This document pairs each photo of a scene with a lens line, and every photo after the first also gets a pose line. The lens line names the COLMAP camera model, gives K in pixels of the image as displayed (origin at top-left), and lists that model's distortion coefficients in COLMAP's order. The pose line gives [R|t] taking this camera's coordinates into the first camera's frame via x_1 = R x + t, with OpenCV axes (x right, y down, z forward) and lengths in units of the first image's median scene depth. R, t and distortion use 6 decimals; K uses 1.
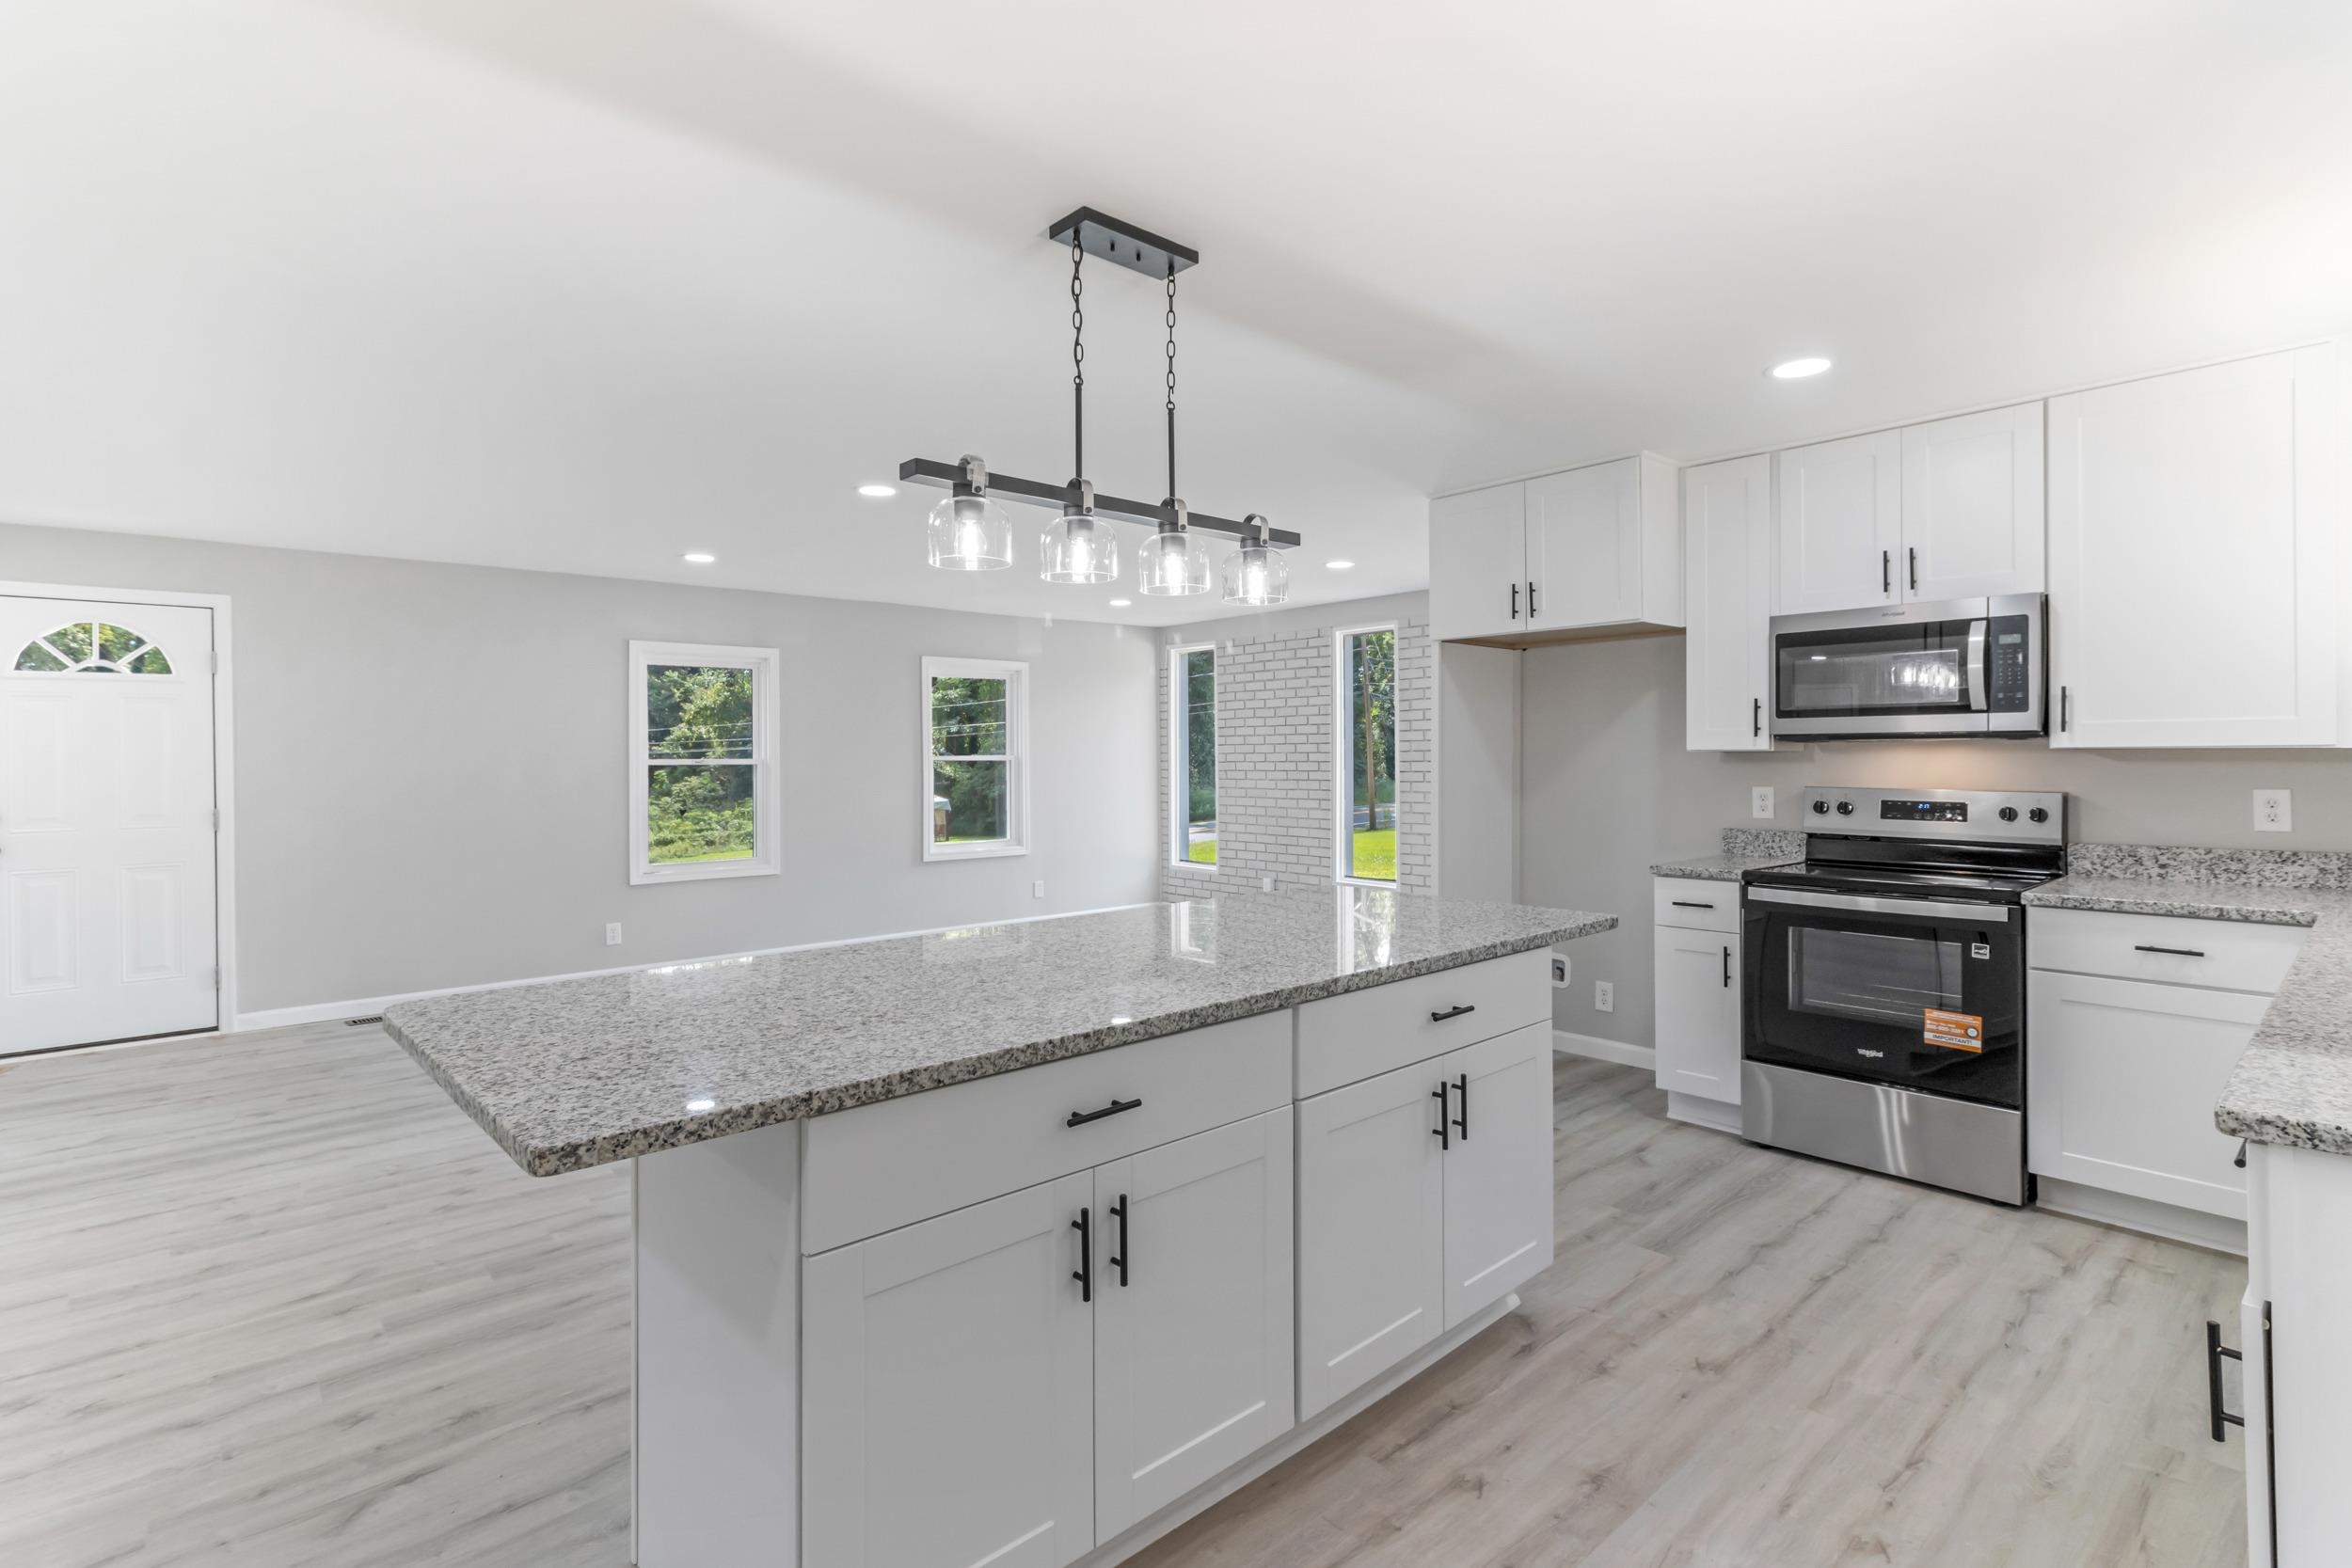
lens RADIAL K [[1135.6, 0, 1179.0], [0, 1135.6, 757.4], [0, 0, 1]] dist [0.007996, 0.000243]
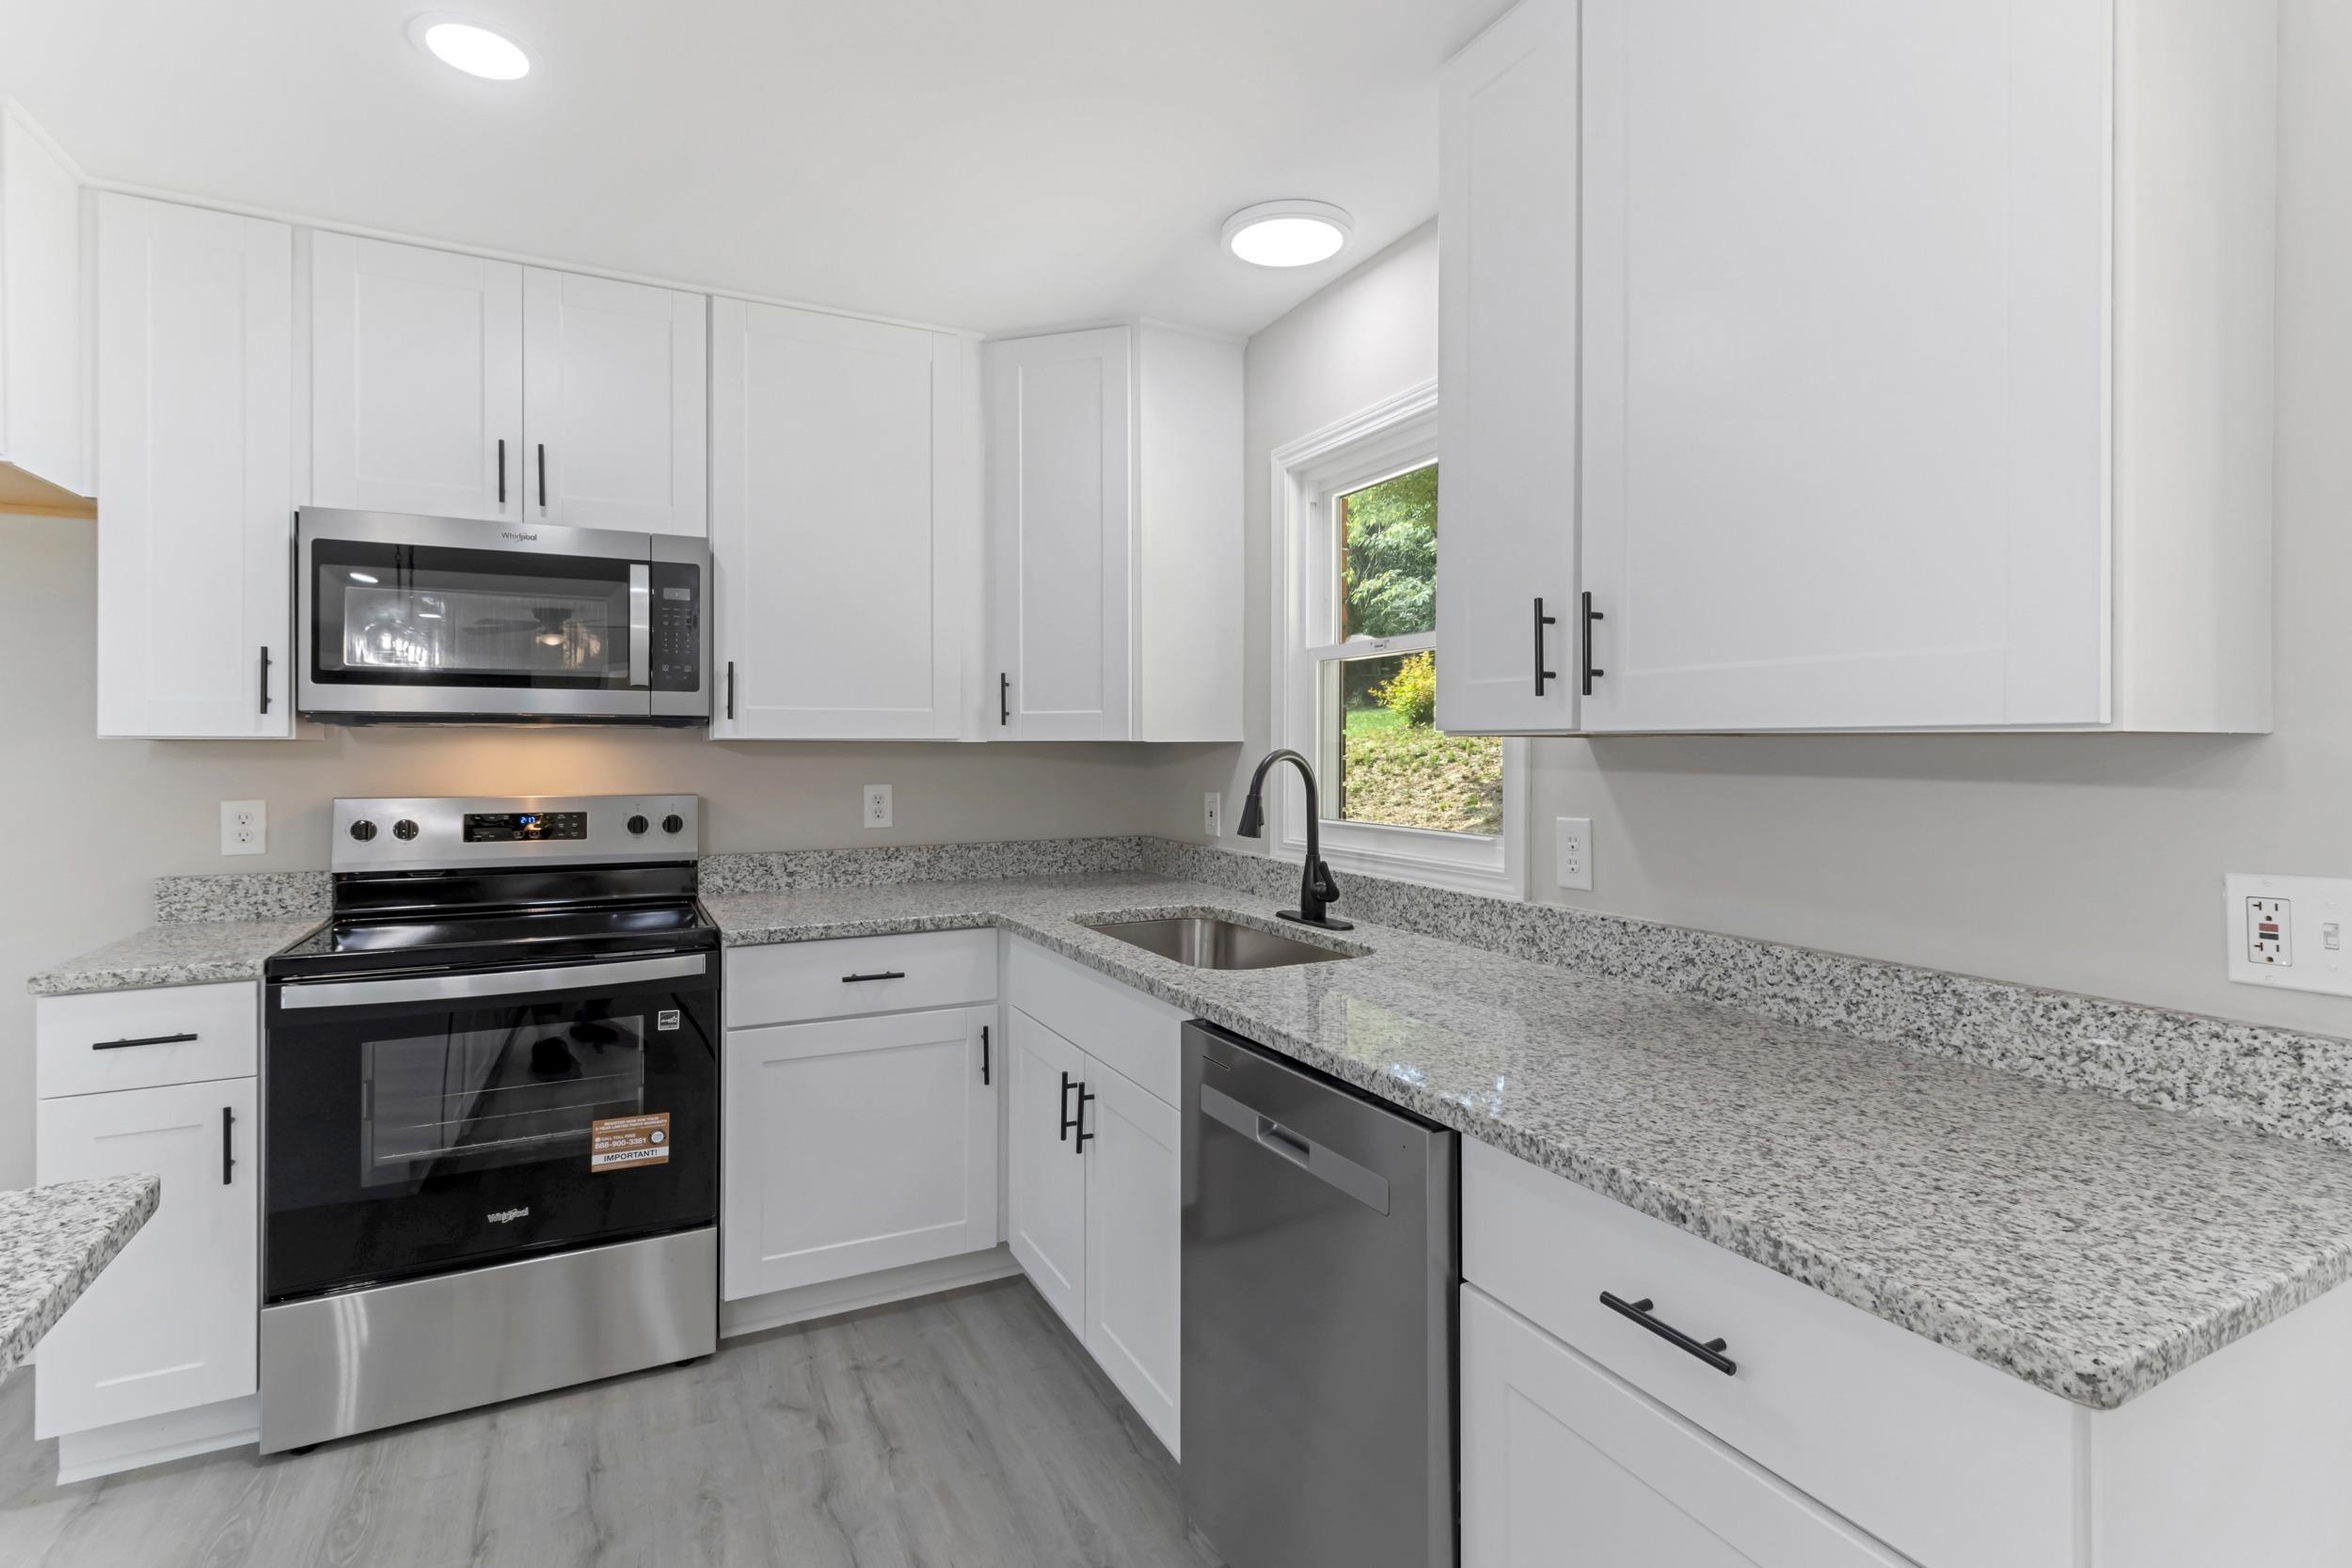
lens RADIAL K [[1126.2, 0, 1188.8], [0, 1126.2, 743.2], [0, 0, 1]] dist [0.002691, 0.000166]
pose [[0.256116, 0.009275, 0.966602, 0.089875], [0.000391, 0.999953, -0.009699, 0.002205], [-0.966646, 0.002862, 0.256100, 0.455535]]
